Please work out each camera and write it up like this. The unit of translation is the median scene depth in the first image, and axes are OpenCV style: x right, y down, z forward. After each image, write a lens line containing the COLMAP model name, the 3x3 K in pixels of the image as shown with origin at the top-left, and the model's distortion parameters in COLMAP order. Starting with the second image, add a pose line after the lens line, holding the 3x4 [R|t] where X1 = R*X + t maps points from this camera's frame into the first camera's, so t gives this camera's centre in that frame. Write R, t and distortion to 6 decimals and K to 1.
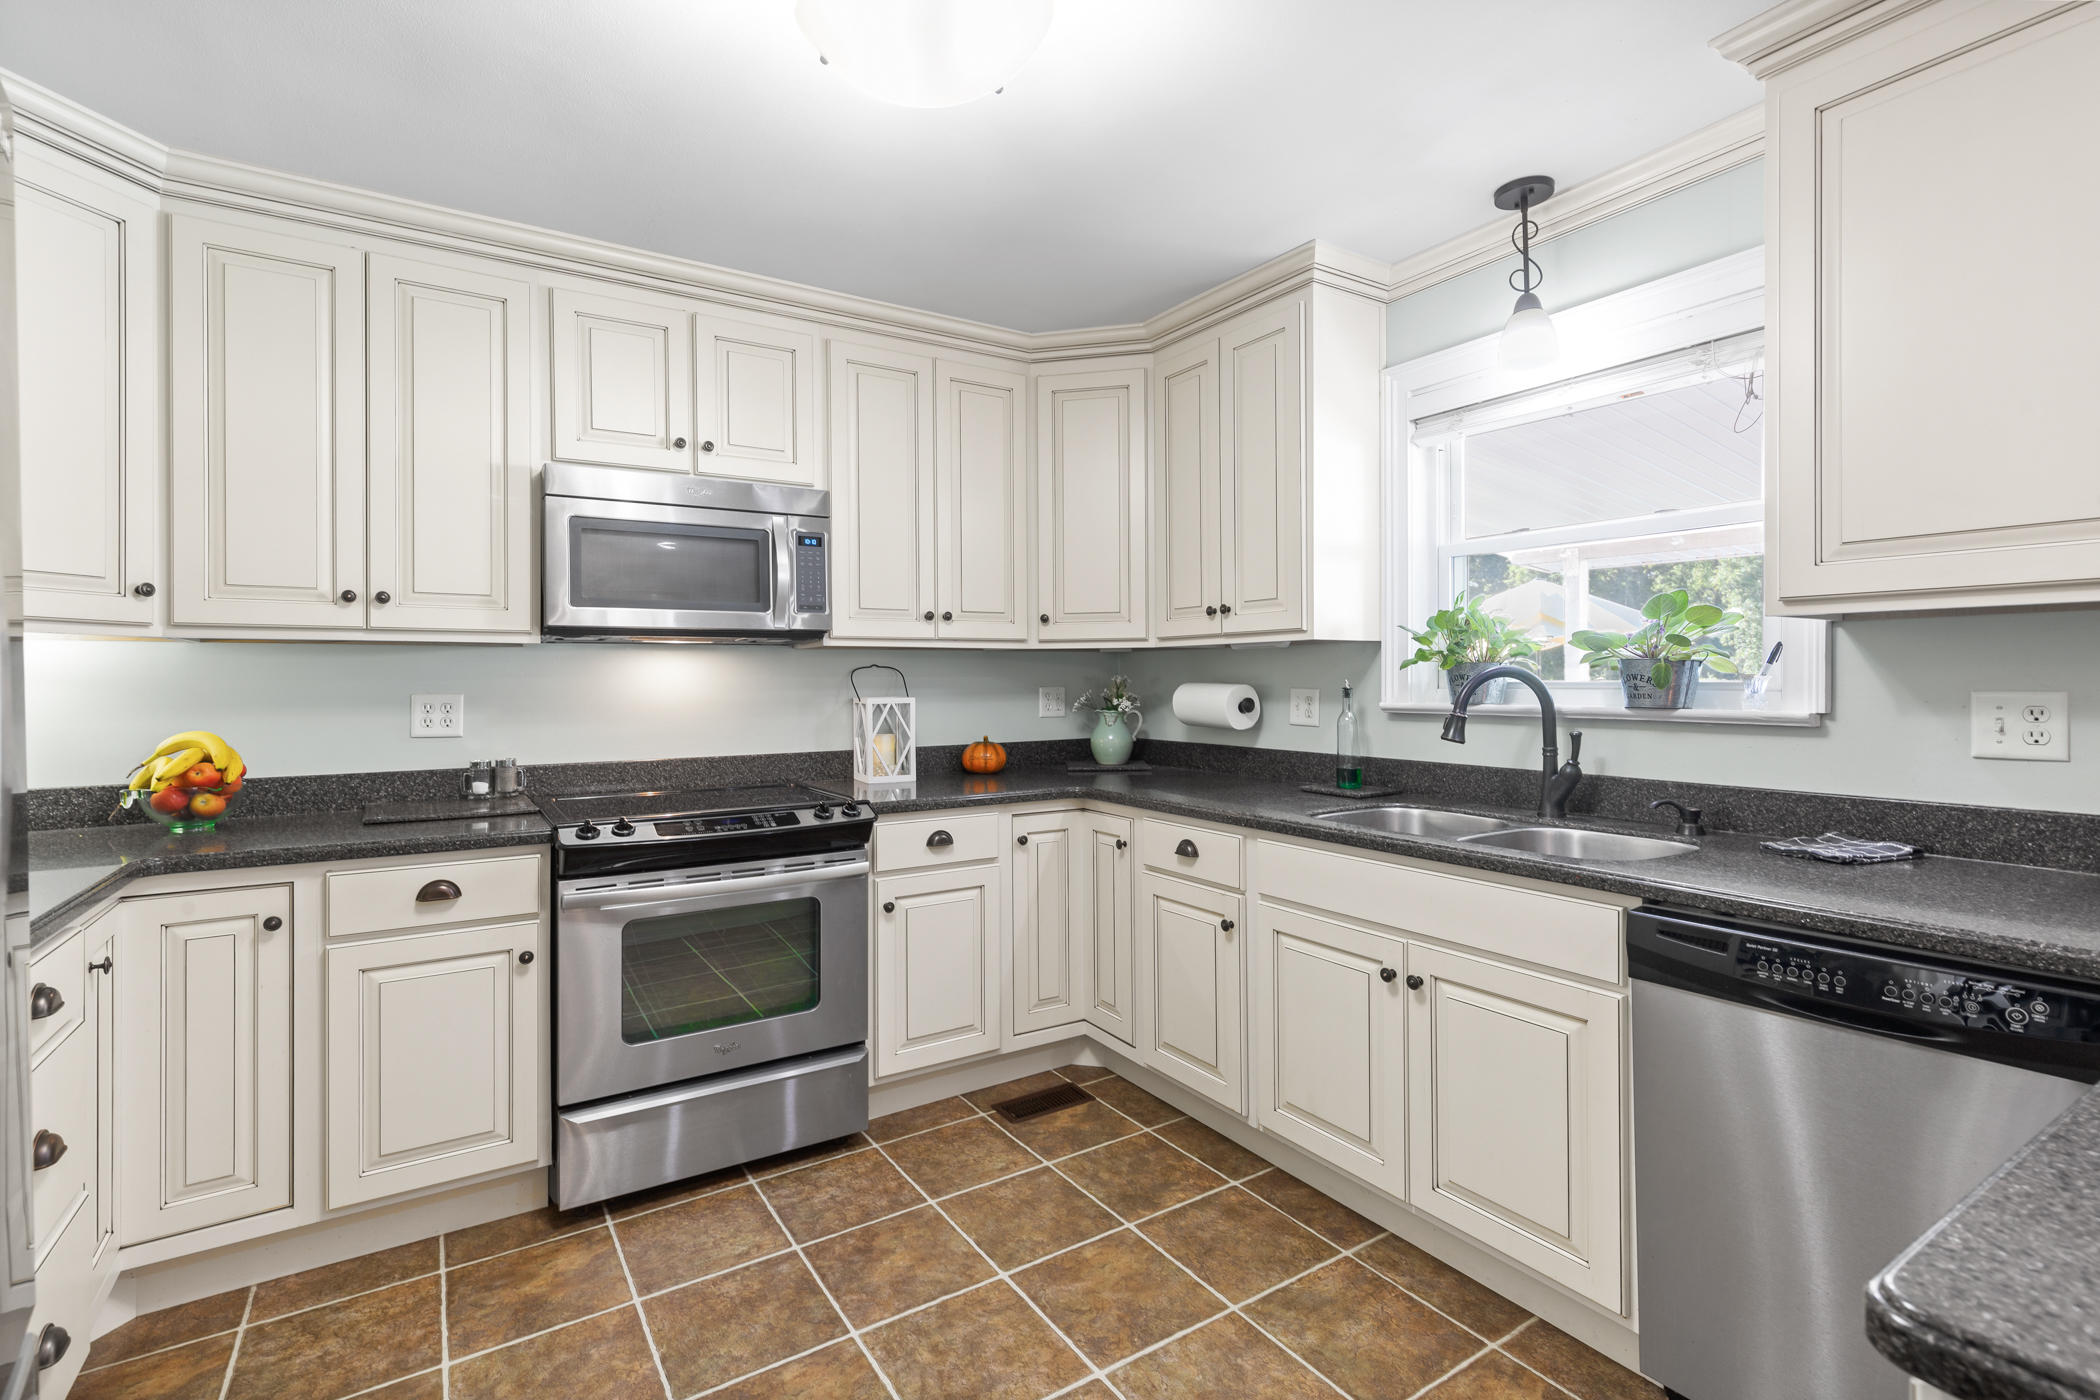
lens RADIAL K [[966.4, 0, 1044.2], [0, 966.4, 660.9], [0, 0, 1]] dist [0.023082, -0.000475]
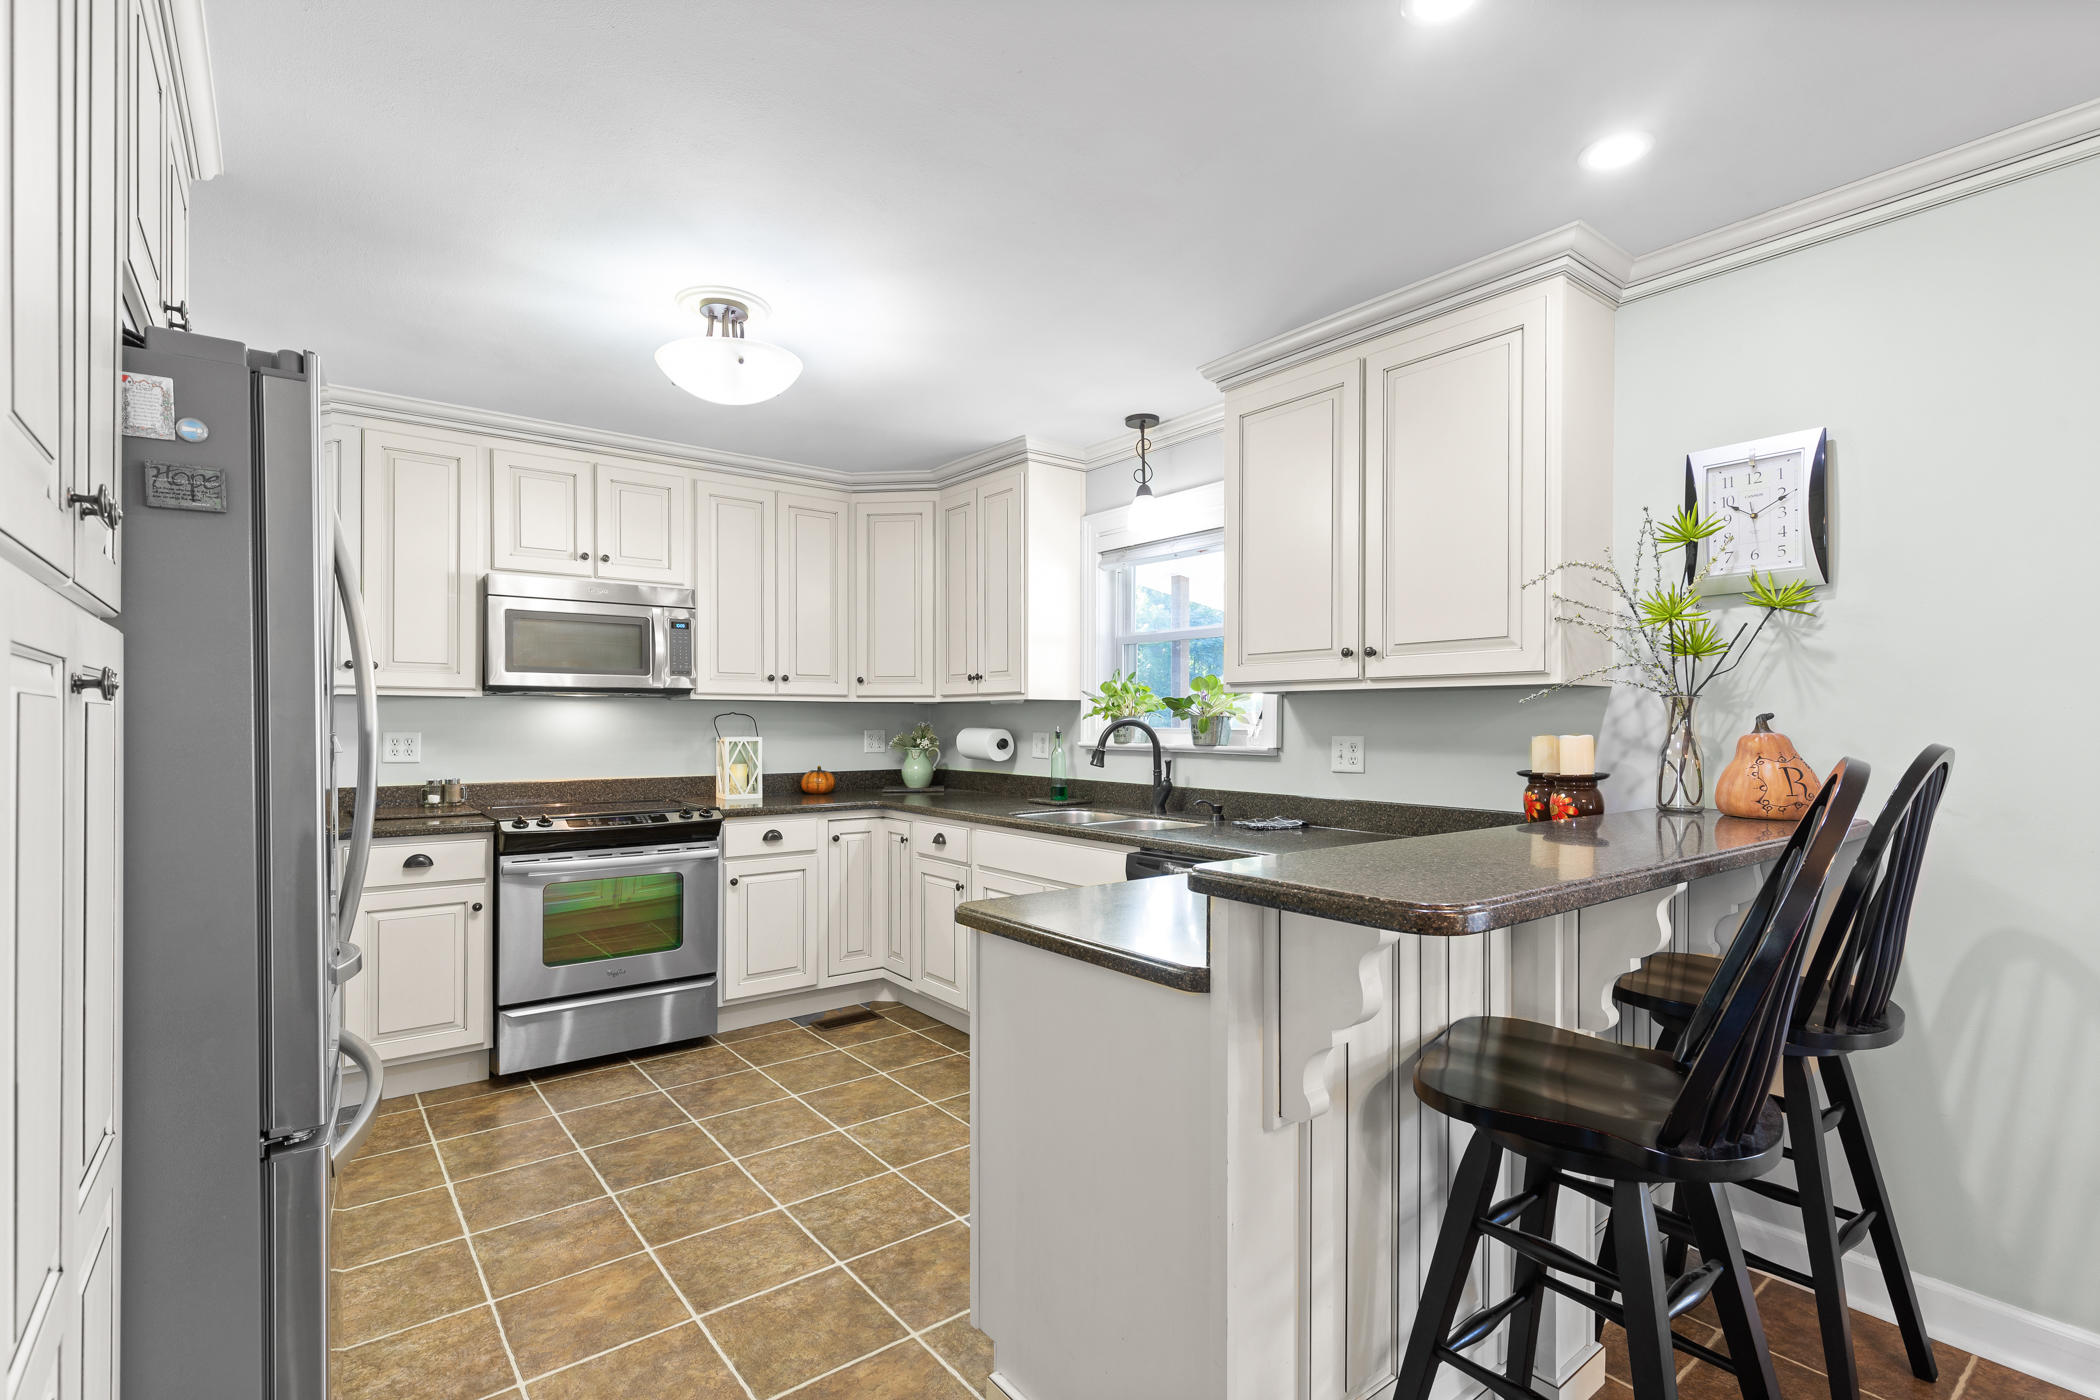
lens RADIAL K [[966.4, 0, 1047.7], [0, 966.4, 711.7], [0, 0, 1]] dist [0.023082, -0.000475]
pose [[0.995531, 0.008801, 0.094024, 0.175364], [-0.009465, 0.999933, 0.006622, -0.013468], [-0.093959, -0.007482, 0.995548, -0.503940]]
